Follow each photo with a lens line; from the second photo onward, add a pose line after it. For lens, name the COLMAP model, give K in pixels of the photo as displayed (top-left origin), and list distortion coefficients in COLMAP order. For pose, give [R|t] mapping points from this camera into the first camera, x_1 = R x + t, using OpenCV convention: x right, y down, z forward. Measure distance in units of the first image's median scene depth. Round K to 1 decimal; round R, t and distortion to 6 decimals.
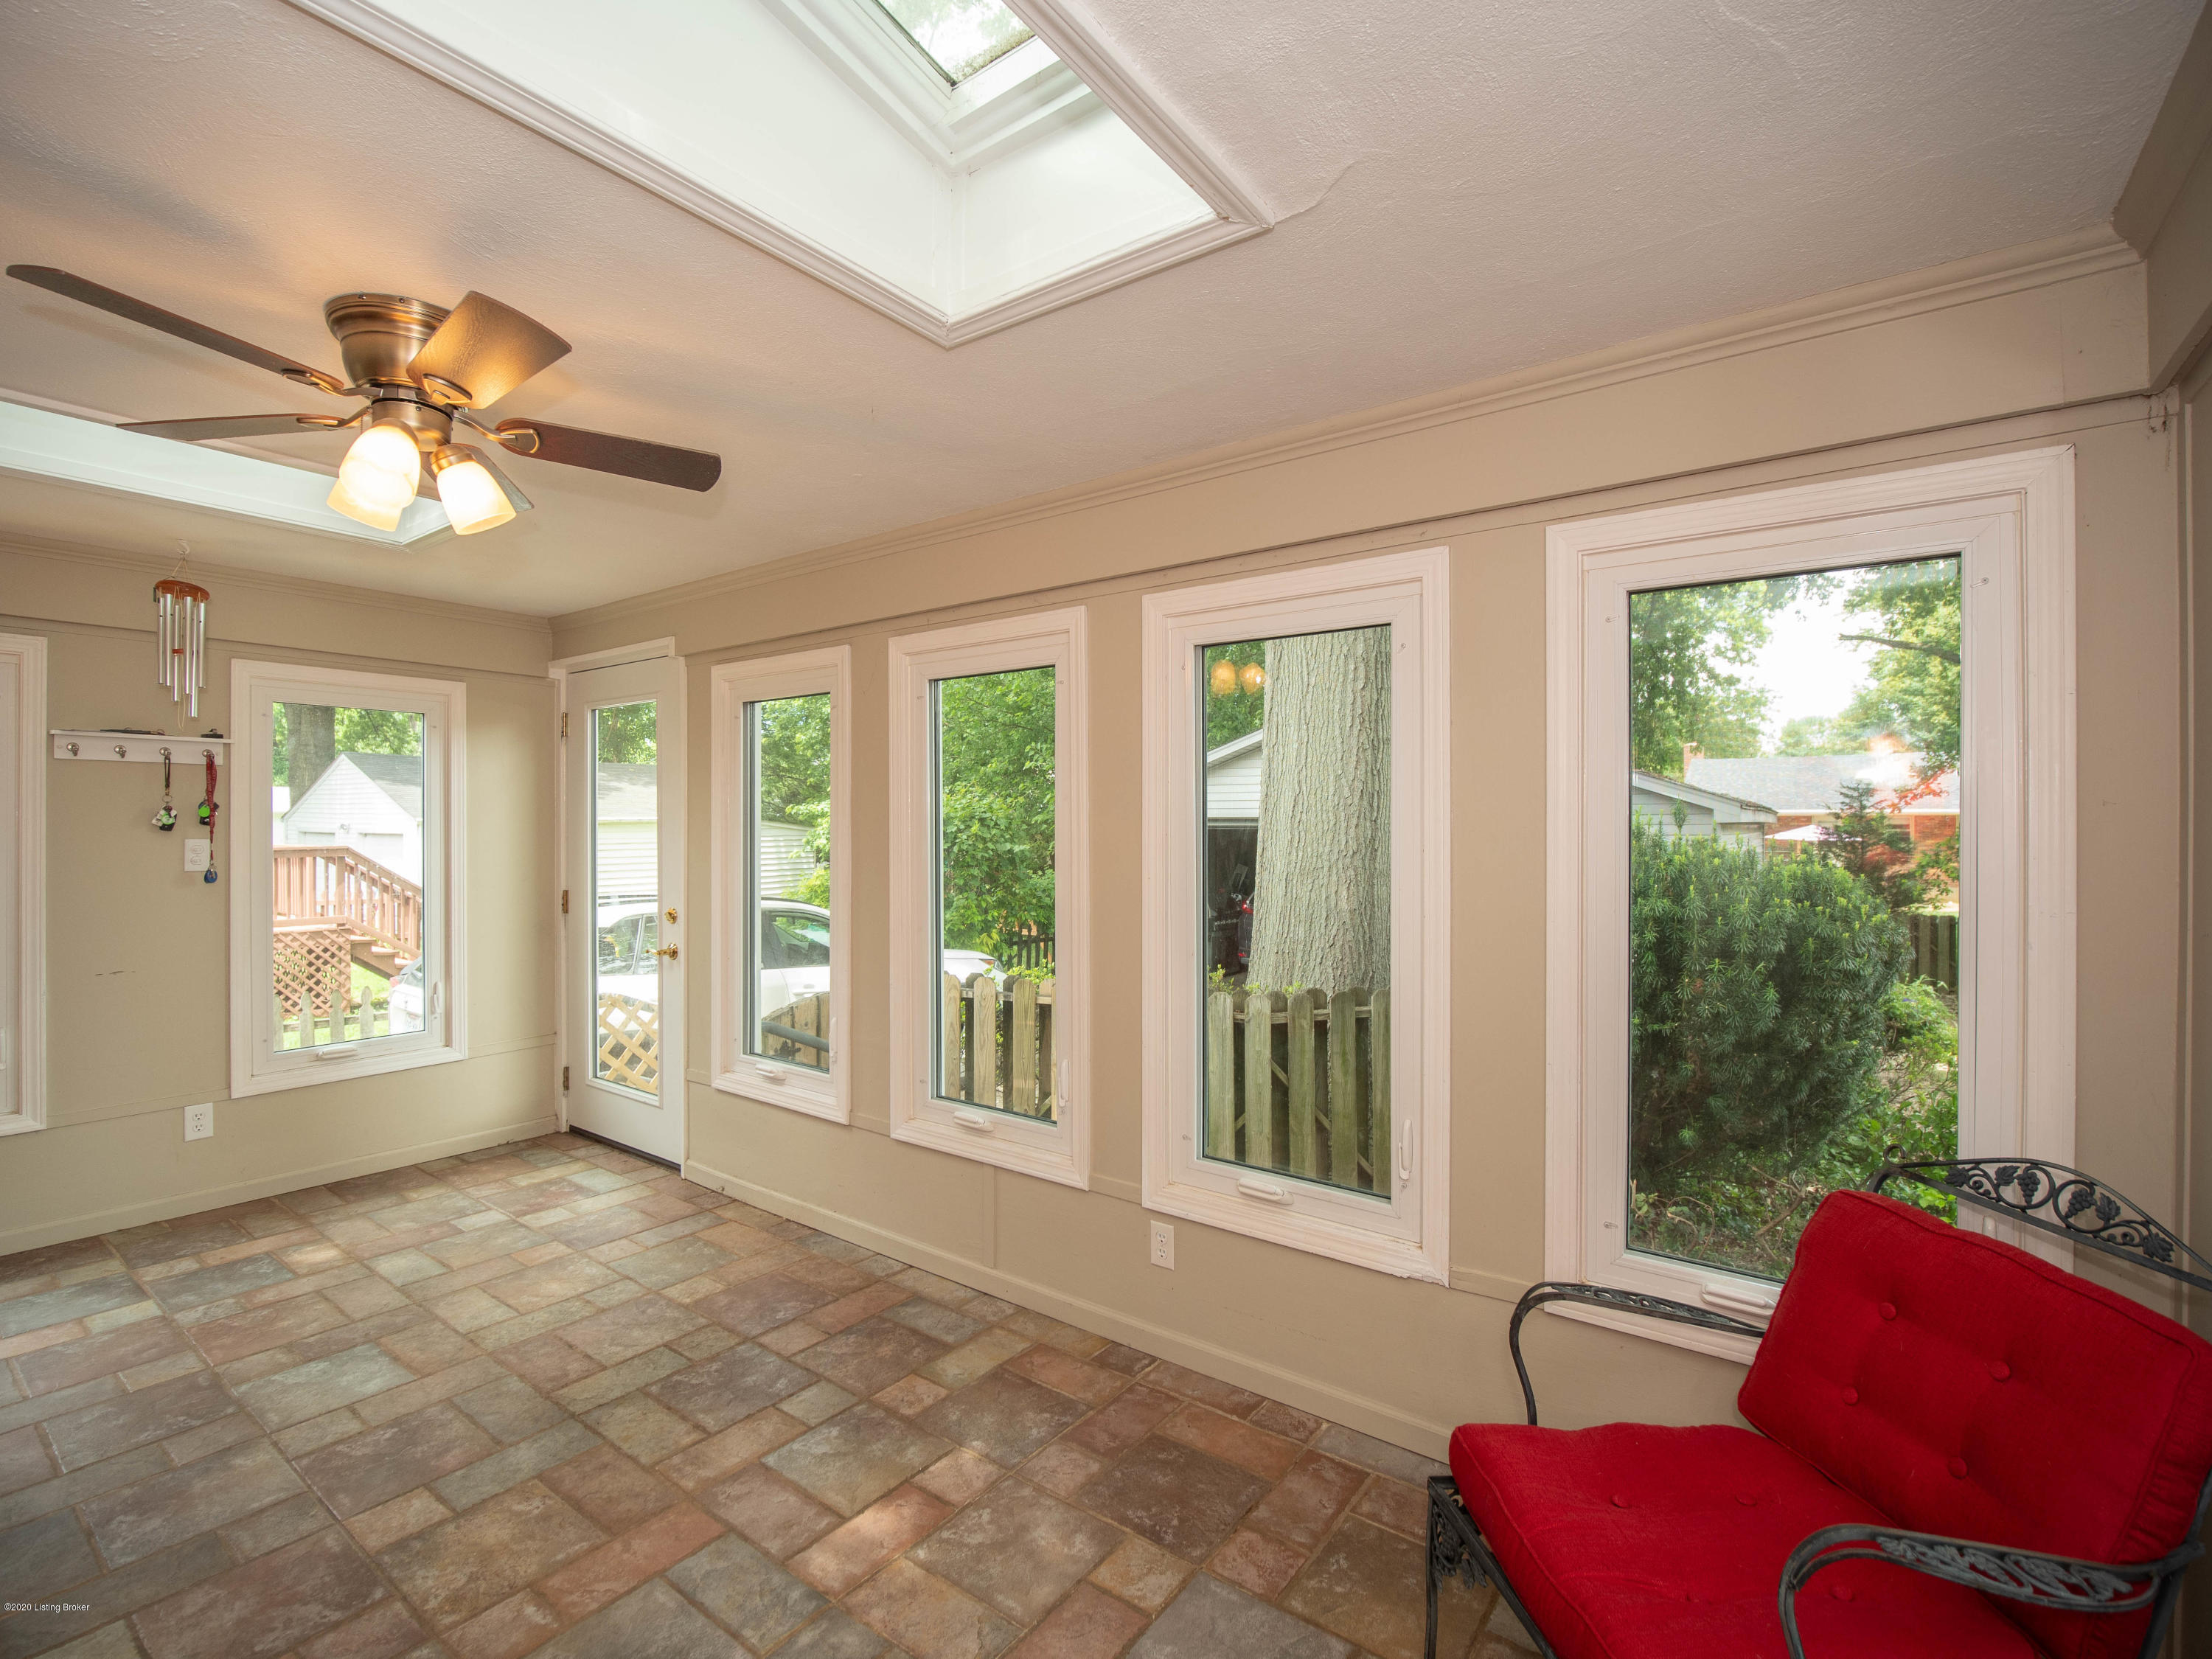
lens RADIAL K [[999.1, 0, 1098.5], [0, 999.1, 827.6], [0, 0, 1]] dist [-0.019475, 0.000242]
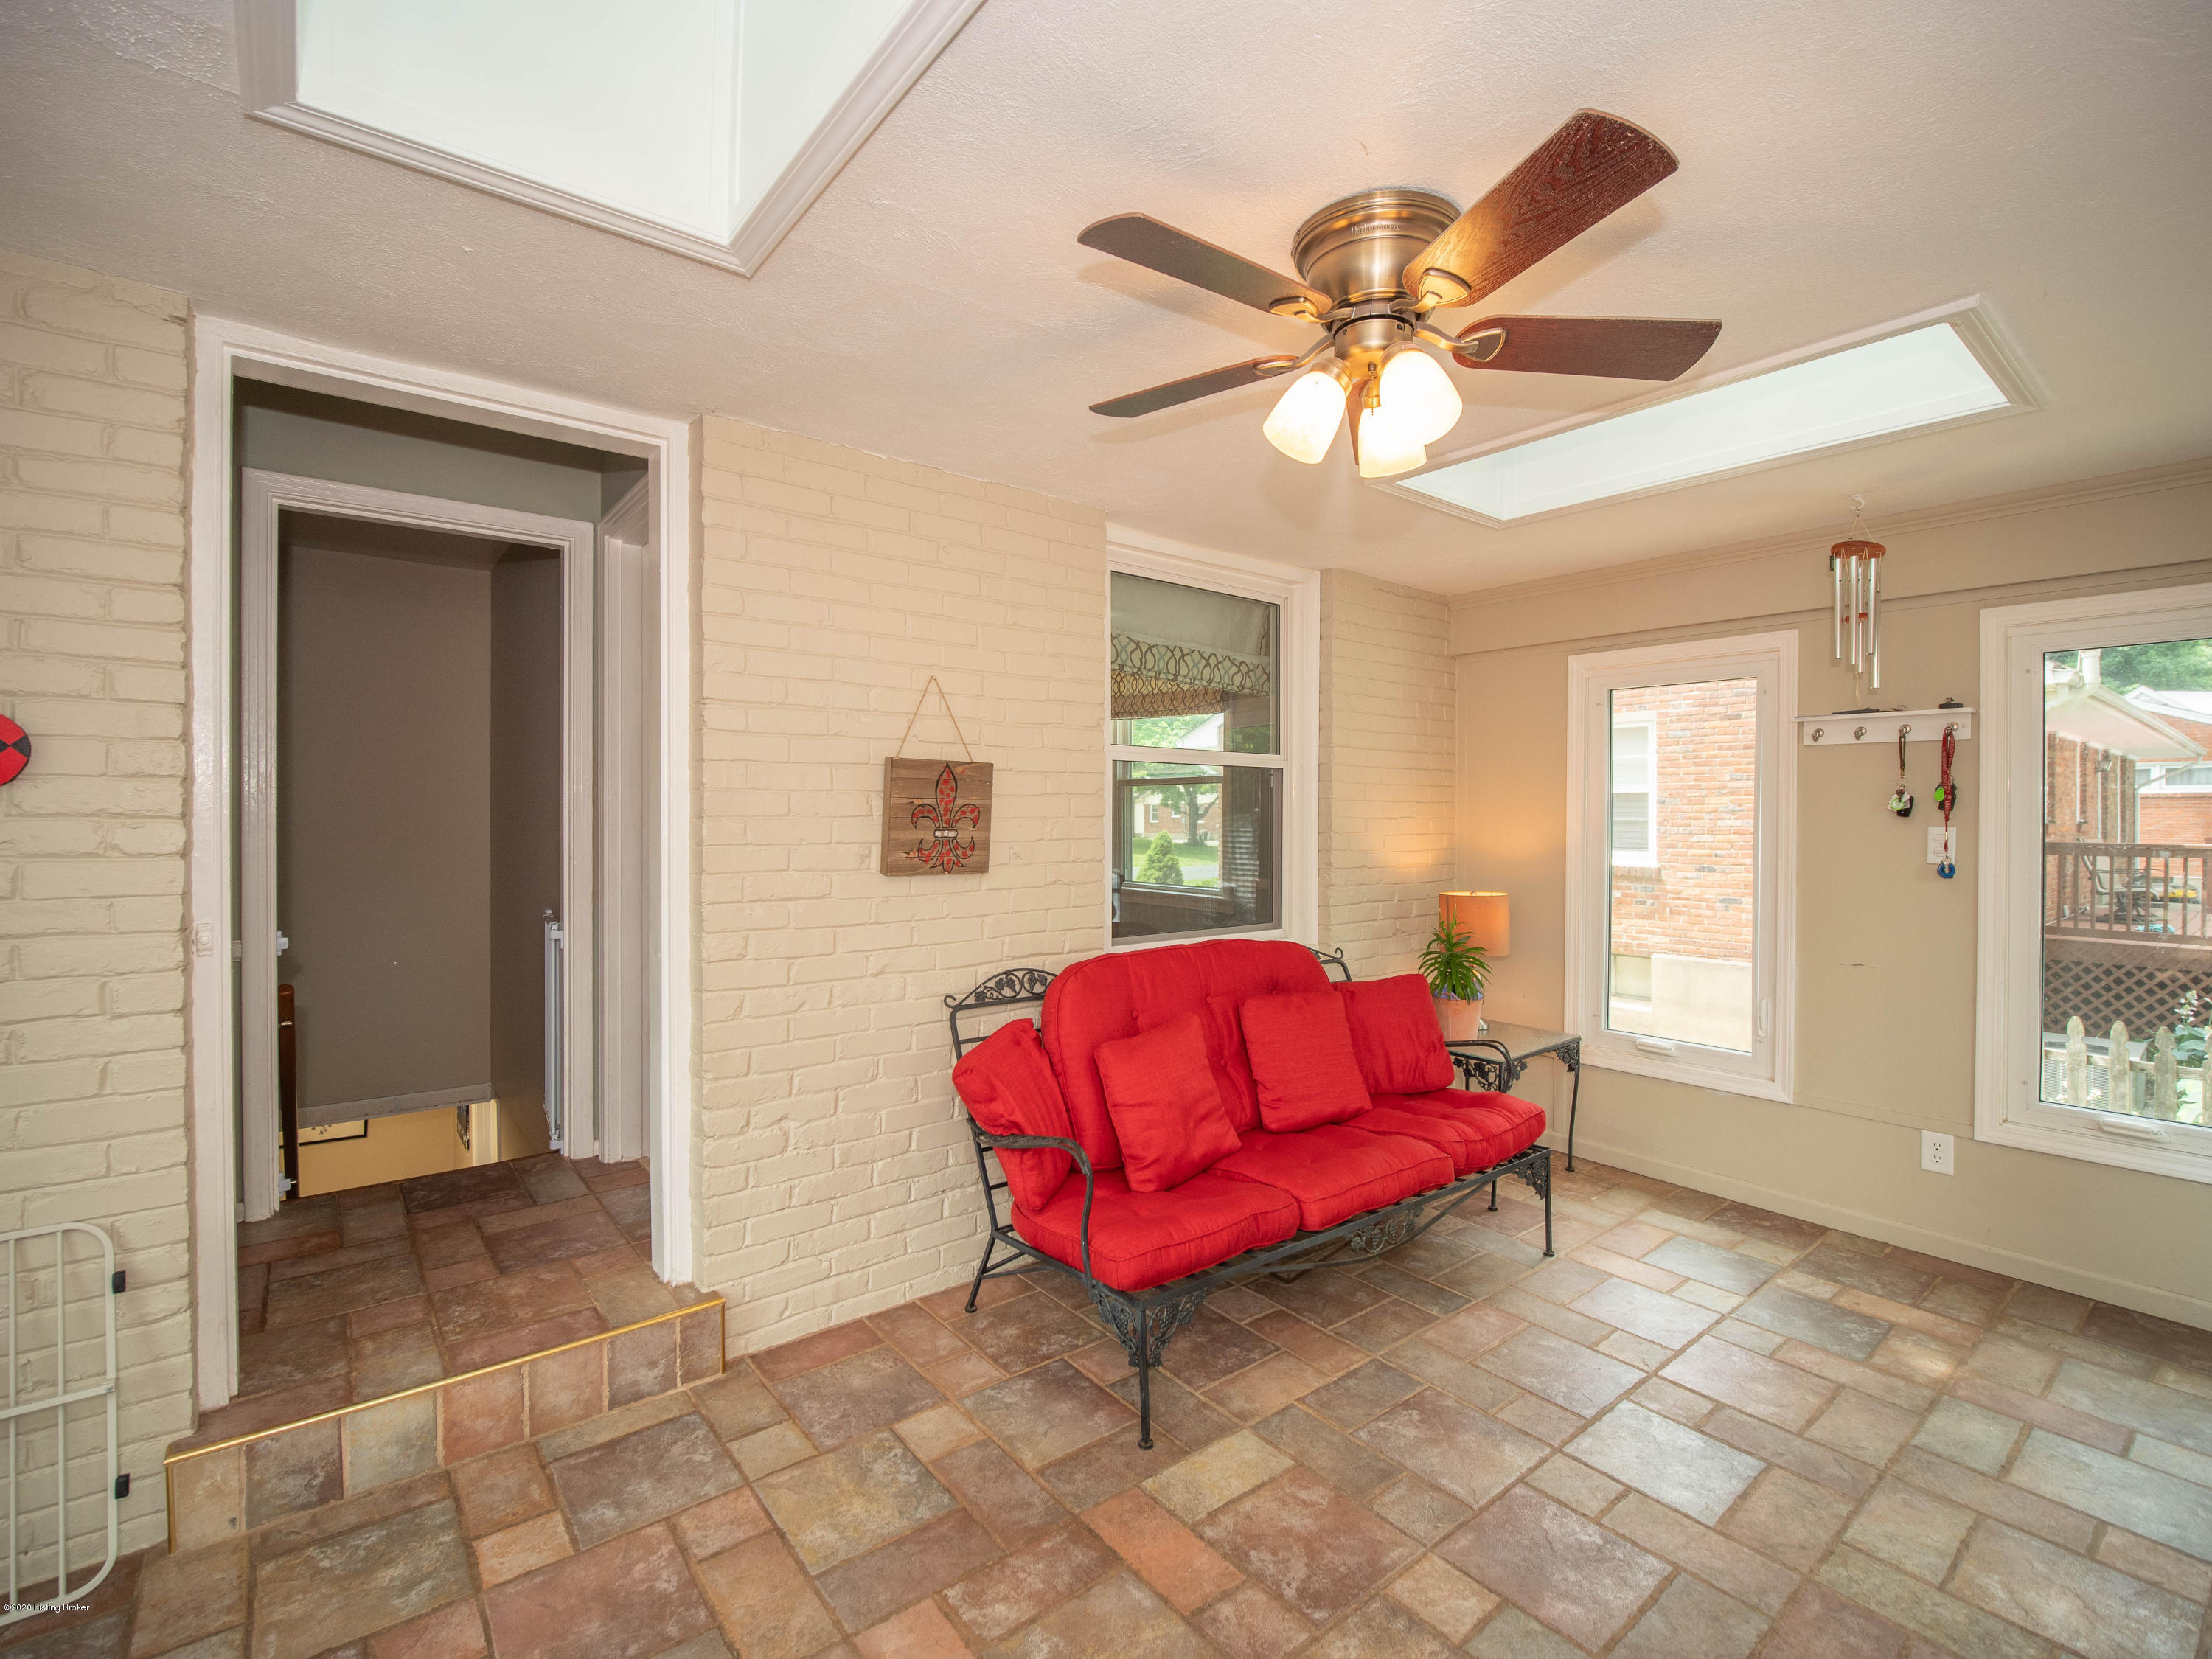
lens RADIAL K [[999.1, 0, 1093.6], [0, 999.1, 824.3], [0, 0, 1]] dist [-0.019475, 0.000242]
pose [[-0.265839, 0.007763, -0.963986, 0.122415], [-0.003599, 0.999953, 0.009045, 0.004570], [0.964011, 0.005874, -0.265798, 0.534956]]
